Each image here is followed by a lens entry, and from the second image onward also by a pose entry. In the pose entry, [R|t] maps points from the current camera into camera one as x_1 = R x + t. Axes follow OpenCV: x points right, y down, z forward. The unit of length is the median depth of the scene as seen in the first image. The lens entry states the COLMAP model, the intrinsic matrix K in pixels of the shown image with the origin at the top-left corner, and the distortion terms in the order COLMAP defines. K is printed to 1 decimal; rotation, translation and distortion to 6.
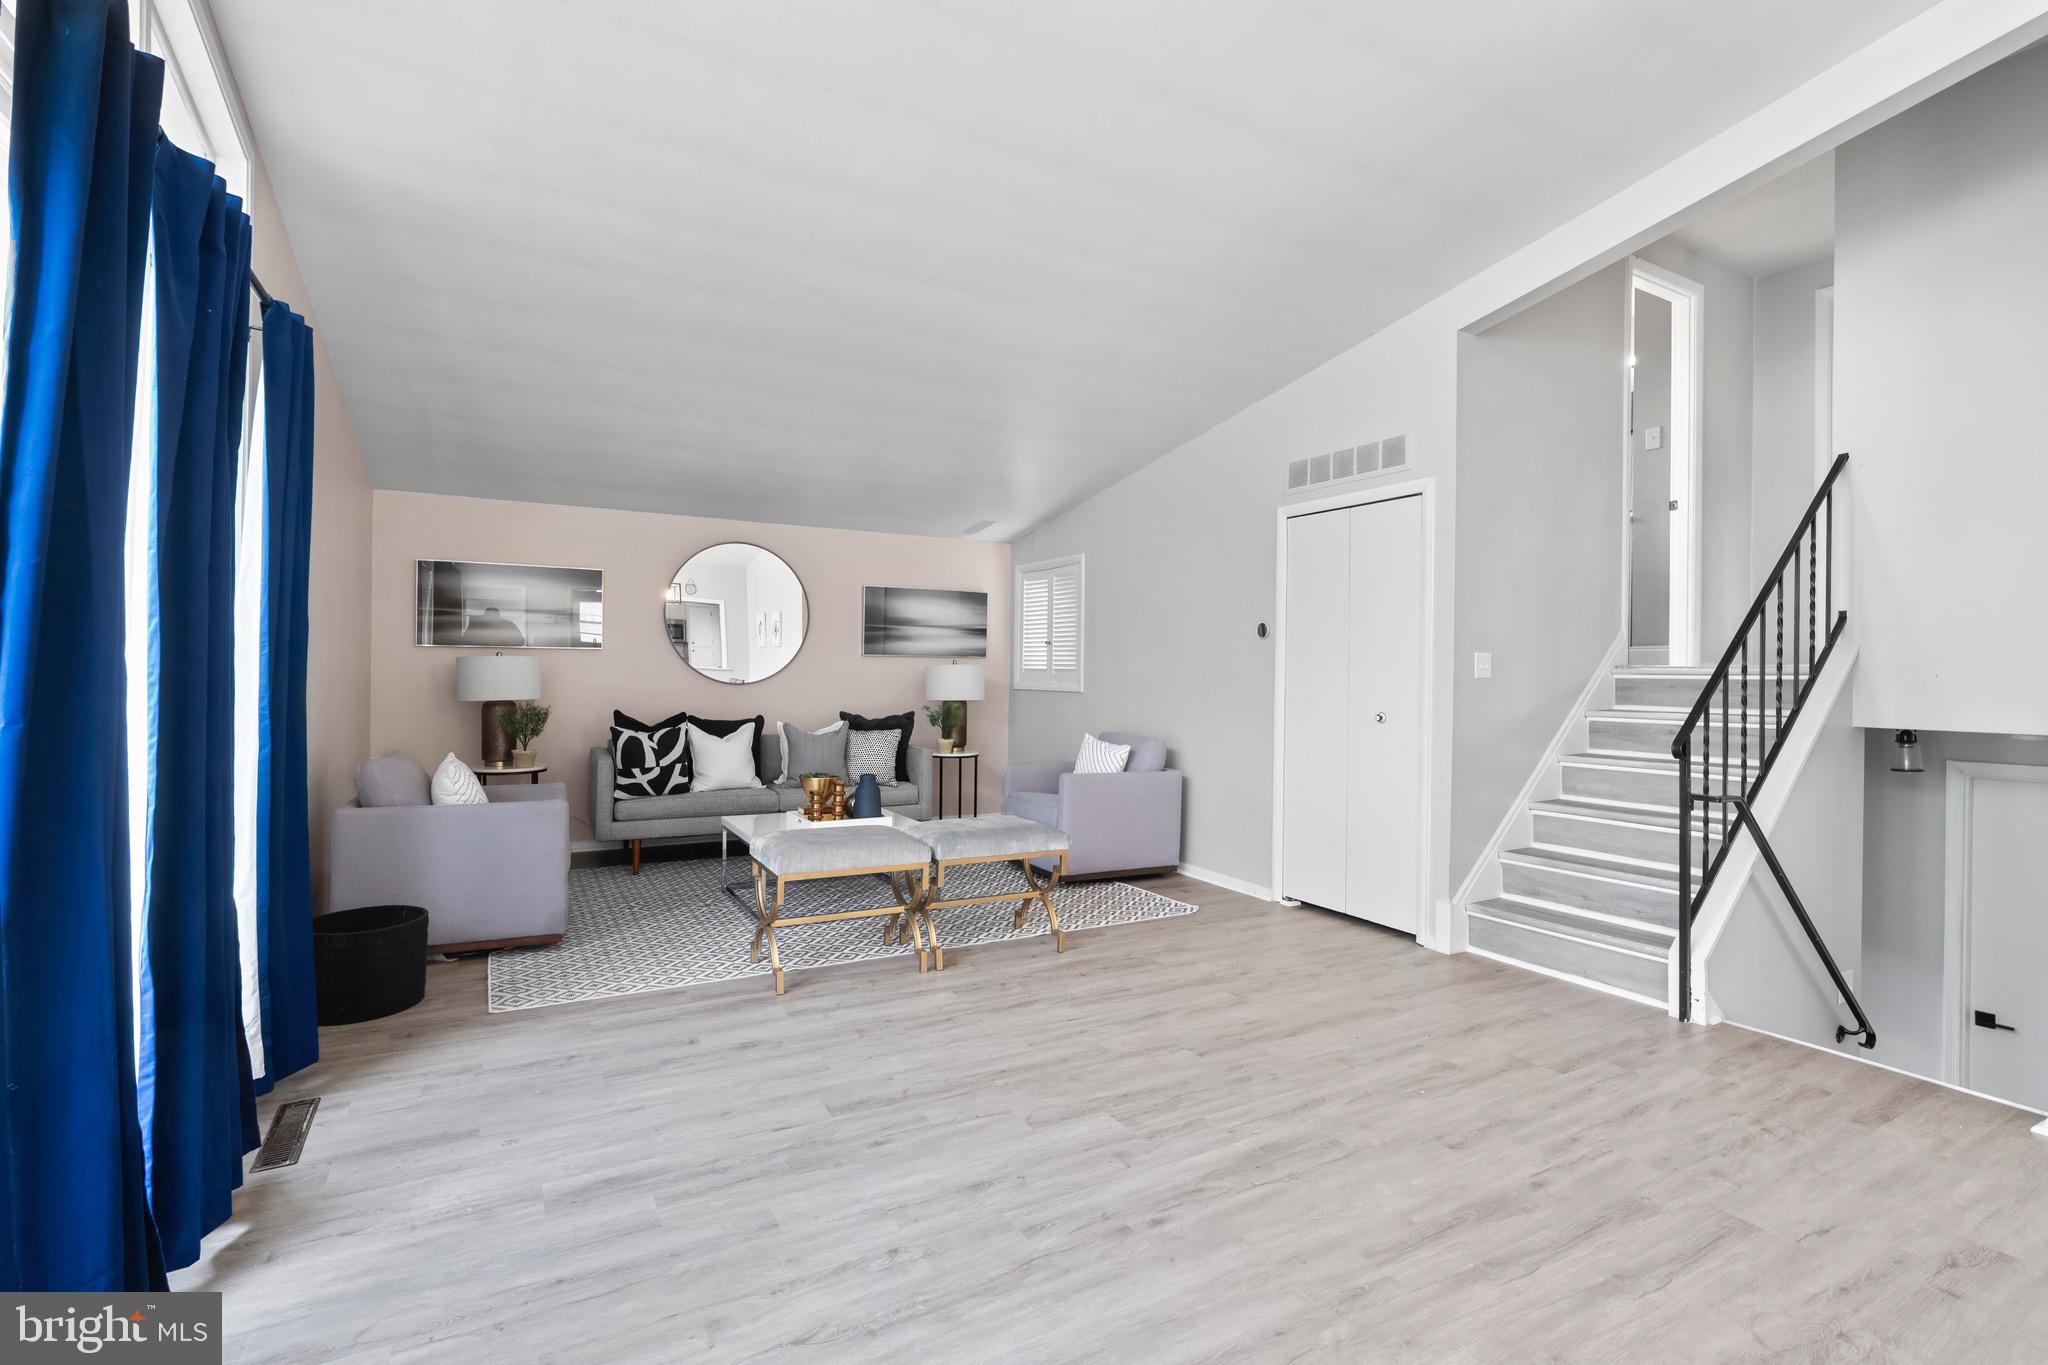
lens RADIAL K [[947.4, 0, 1028.6], [0, 947.4, 670.0], [0, 0, 1]] dist [0.005042, 0.001435]
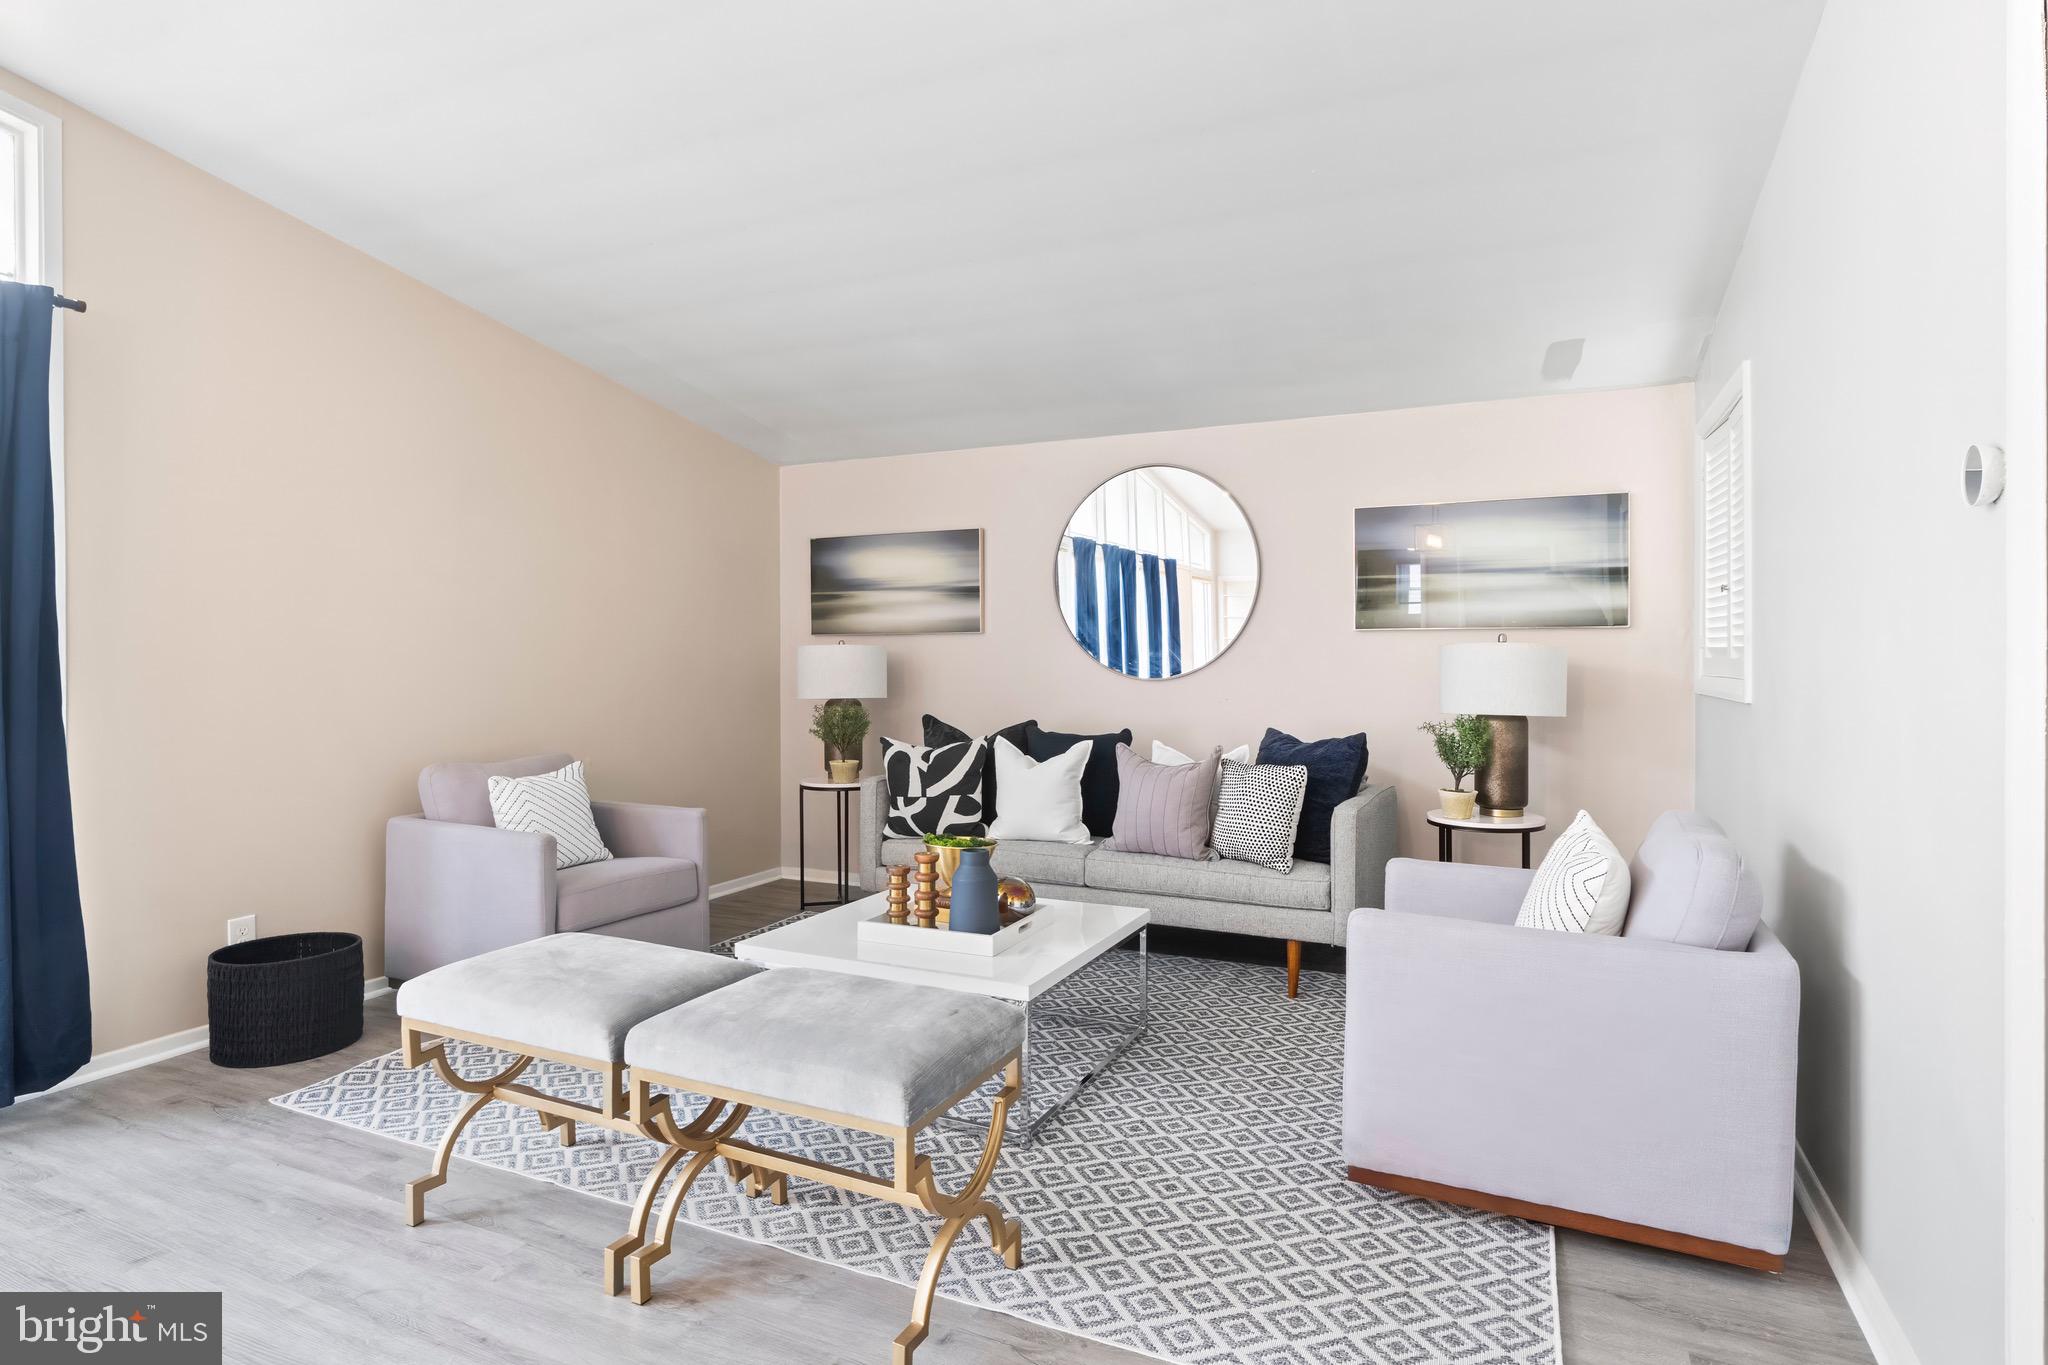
lens RADIAL K [[1090.0, 0, 1022.7], [0, 1090.0, 680.7], [0, 0, 1]] dist [0.003217, 0.000079]
pose [[0.586935, 0.001229, -0.809633, 0.297073], [0.006425, 0.999960, 0.006175, 0.011368], [0.809609, -0.008826, 0.586904, 0.573899]]
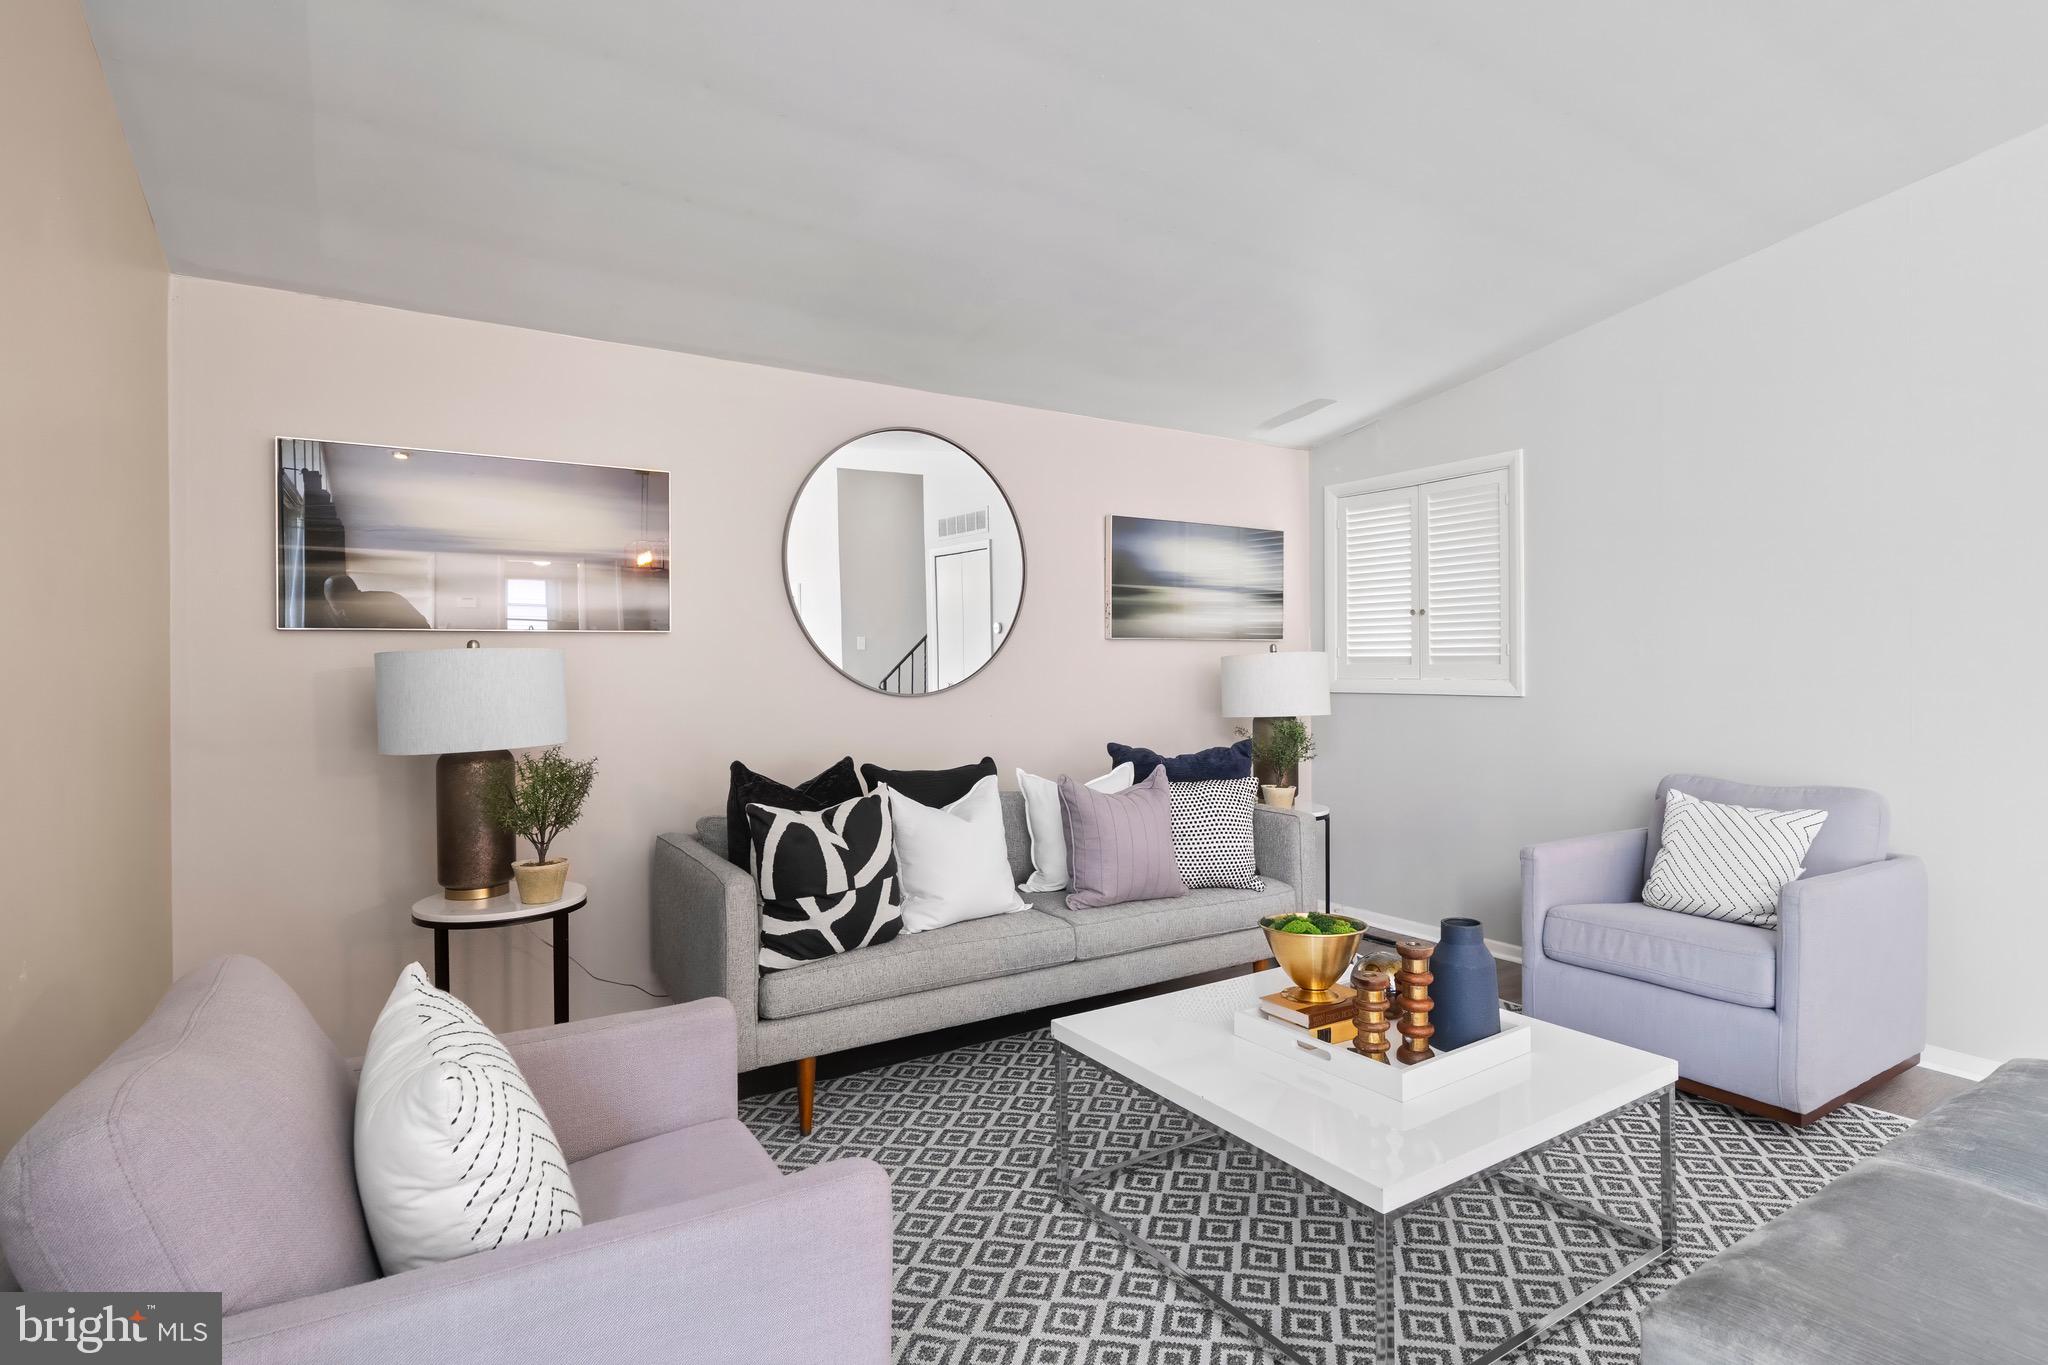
lens RADIAL K [[1052.7, 0, 1053.8], [0, 1052.7, 641.3], [0, 0, 1]] dist [0.009885, 0.001063]
pose [[0.995689, -0.015132, 0.091514, -0.331602], [0.016560, 0.999752, -0.014870, -0.006619], [-0.091266, 0.016322, 0.995693, 0.480038]]
